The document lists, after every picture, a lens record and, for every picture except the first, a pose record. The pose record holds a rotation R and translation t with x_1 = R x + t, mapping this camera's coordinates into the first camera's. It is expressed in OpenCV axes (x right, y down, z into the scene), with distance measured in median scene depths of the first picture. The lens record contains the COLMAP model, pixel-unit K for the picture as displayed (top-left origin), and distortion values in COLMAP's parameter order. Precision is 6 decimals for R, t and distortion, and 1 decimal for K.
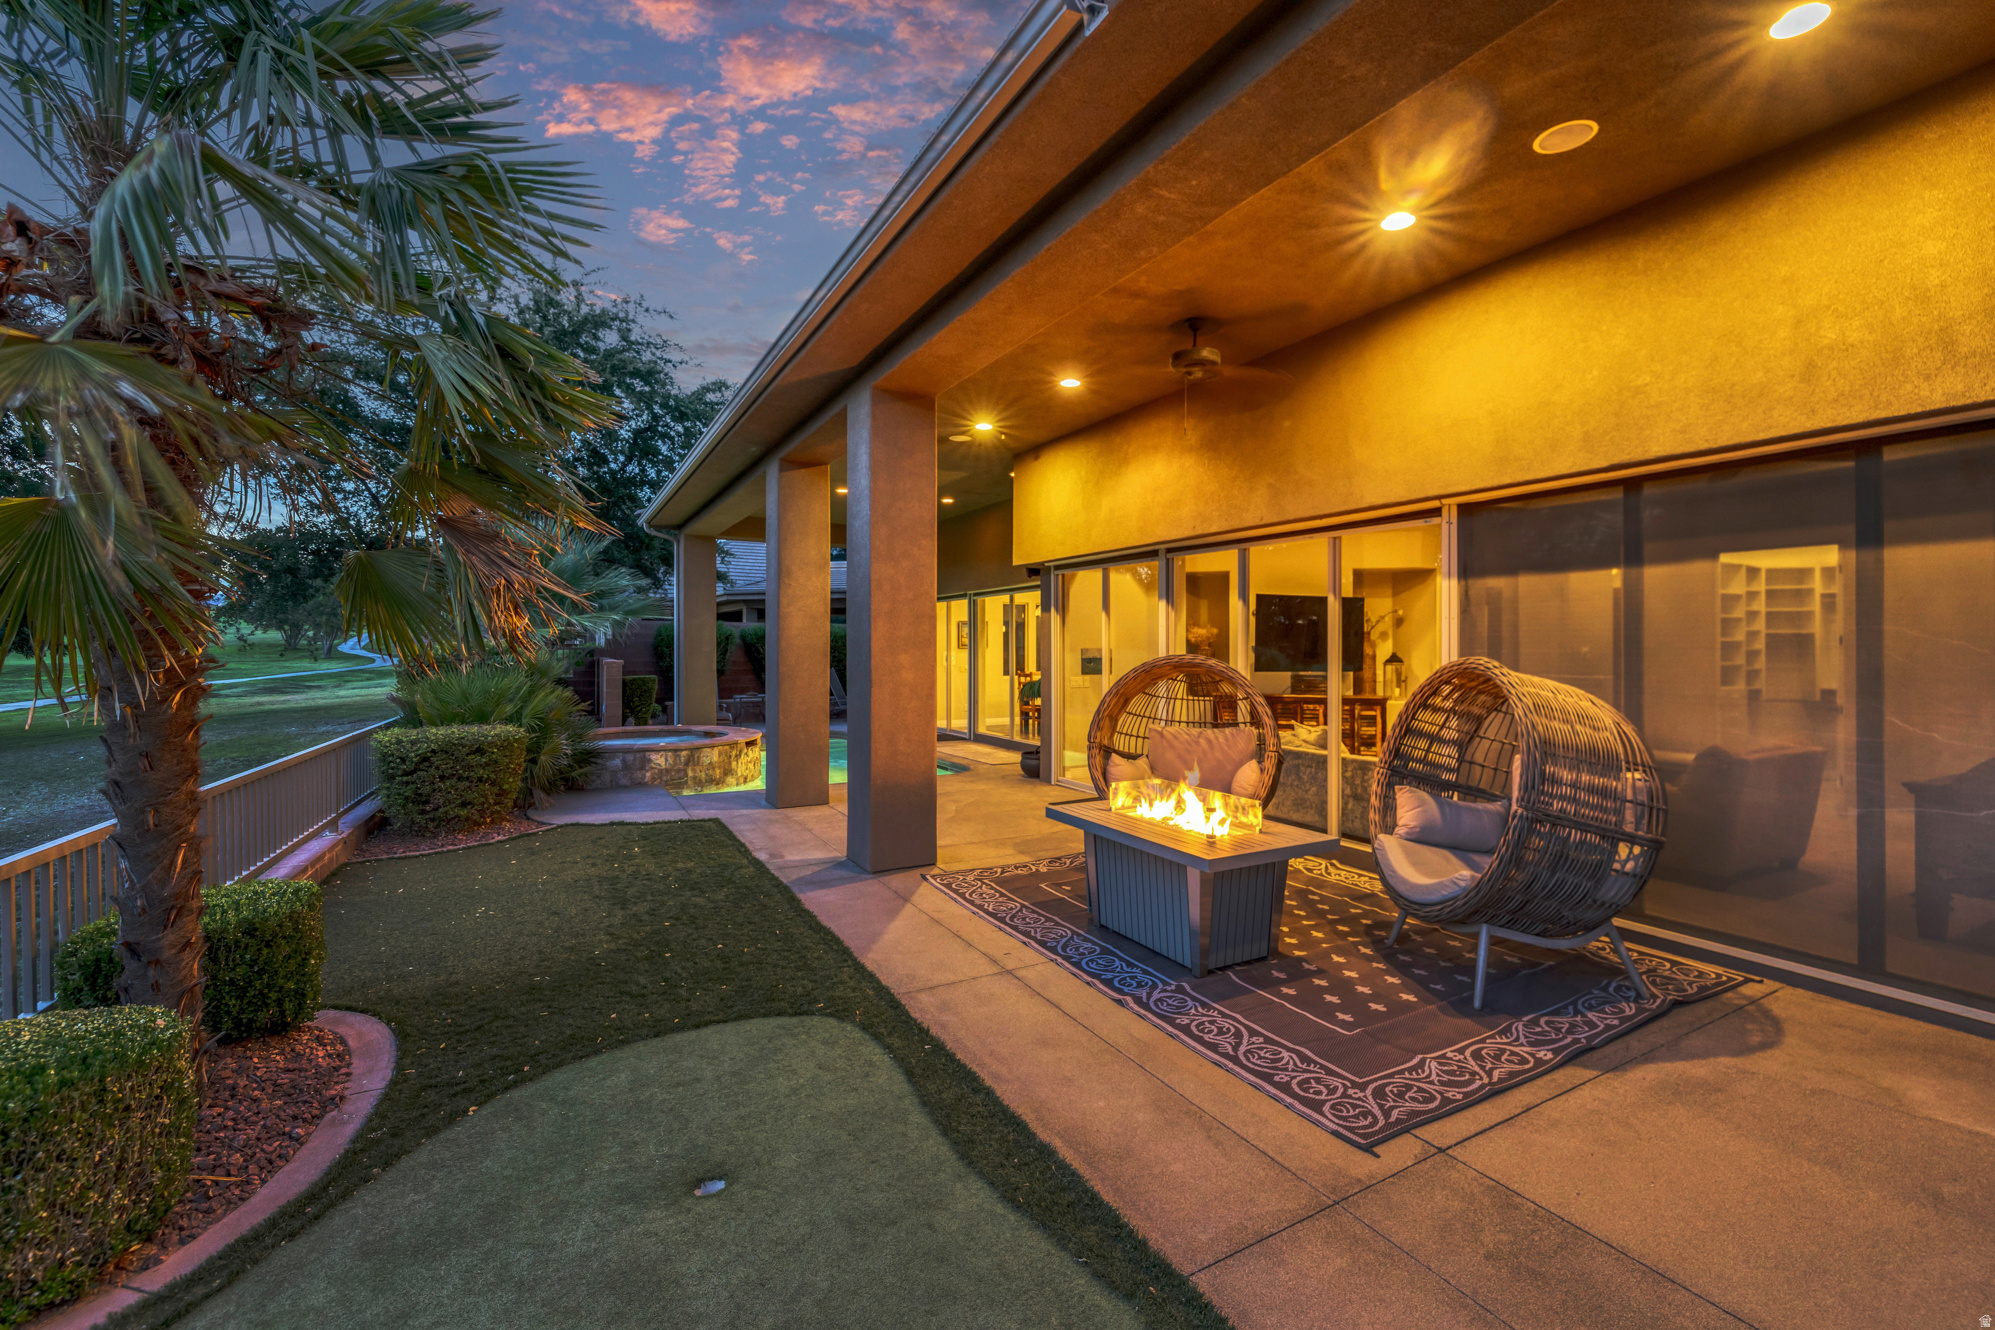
lens RADIAL K [[832.9, 0, 998.7], [0, 832.9, 637.8], [0, 0, 1]] dist [0.000671, 0.000145]
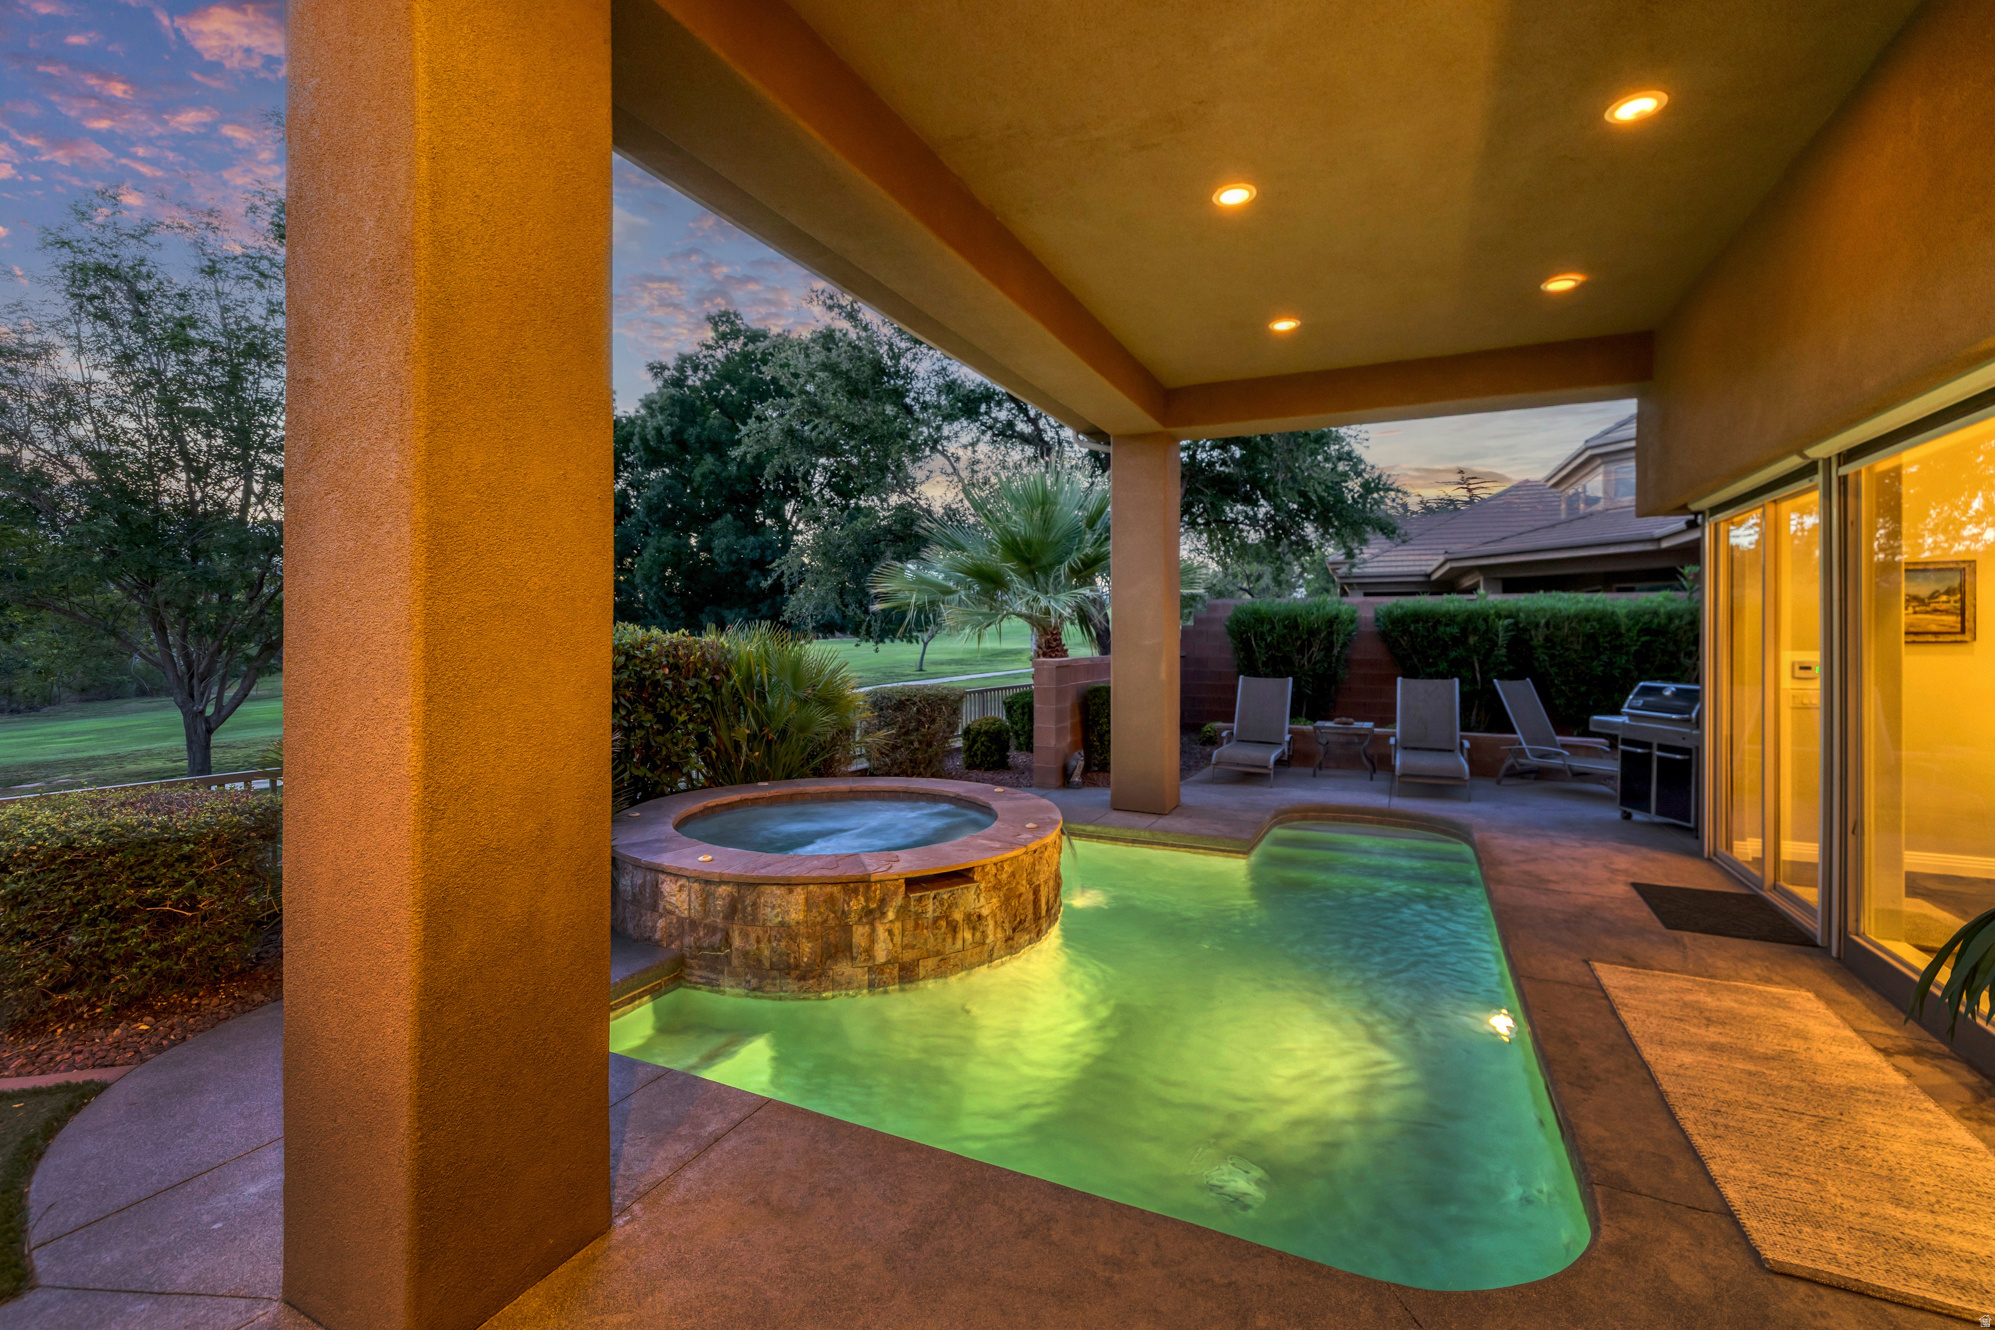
lens RADIAL K [[832.9, 0, 998.7], [0, 832.9, 637.8], [0, 0, 1]] dist [0.000671, 0.000145]
pose [[0.576650, 0.002512, -0.816987, 0.131466], [0.008550, 0.999922, 0.009109, 0.013627], [0.816947, -0.012238, 0.576583, 2.087536]]
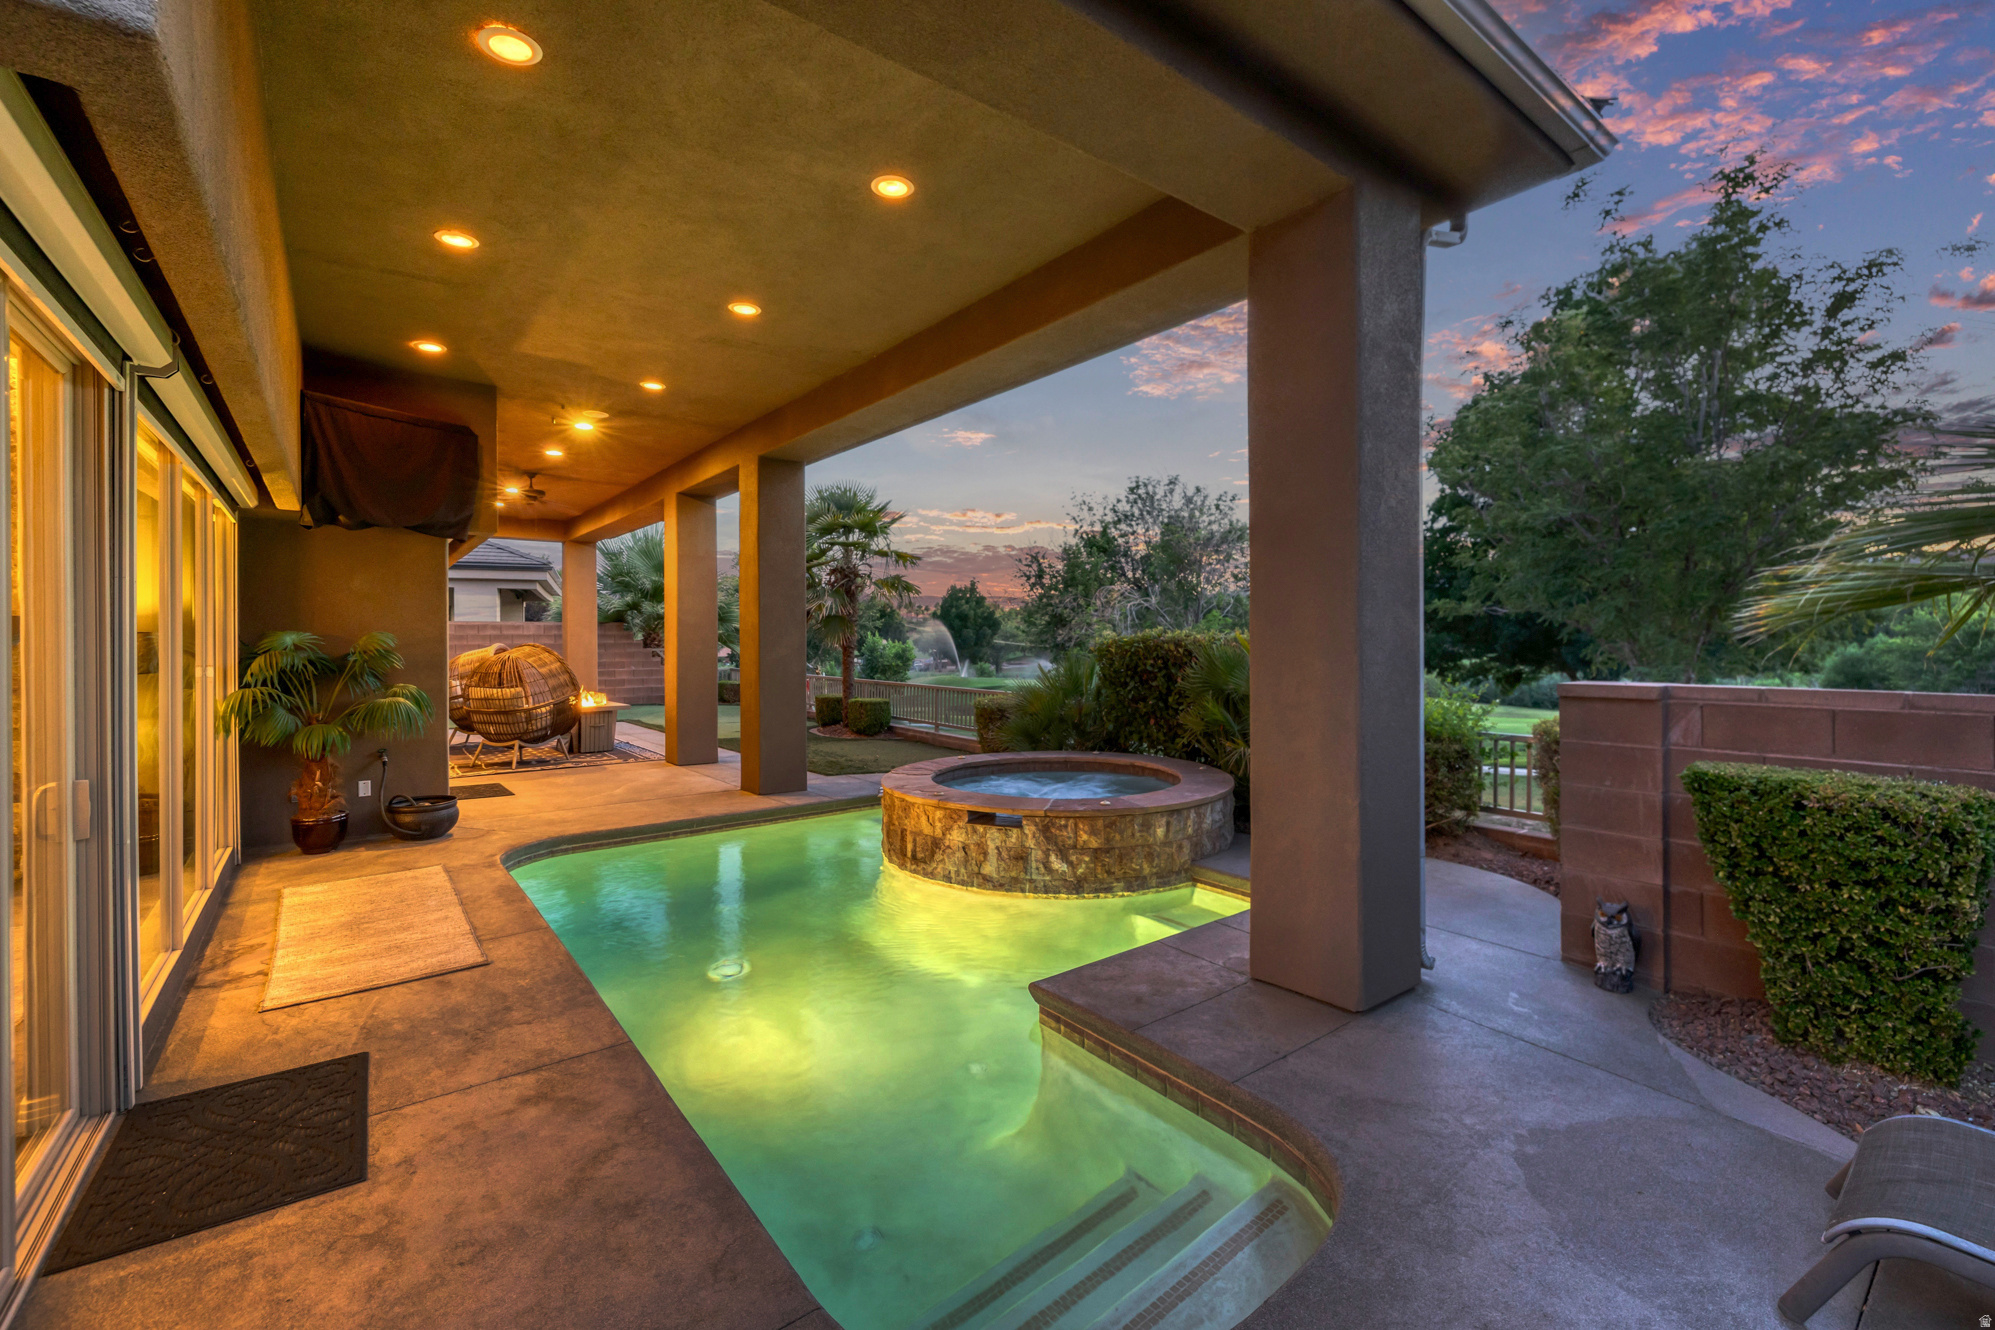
lens RADIAL K [[832.9, 0, 998.7], [0, 832.9, 637.8], [0, 0, 1]] dist [0.000671, 0.000145]
pose [[-0.988032, 0.005067, -0.154167, -0.673191], [0.006049, 0.999964, -0.005905, 0.039448], [0.154131, -0.006767, -0.988027, 4.169478]]
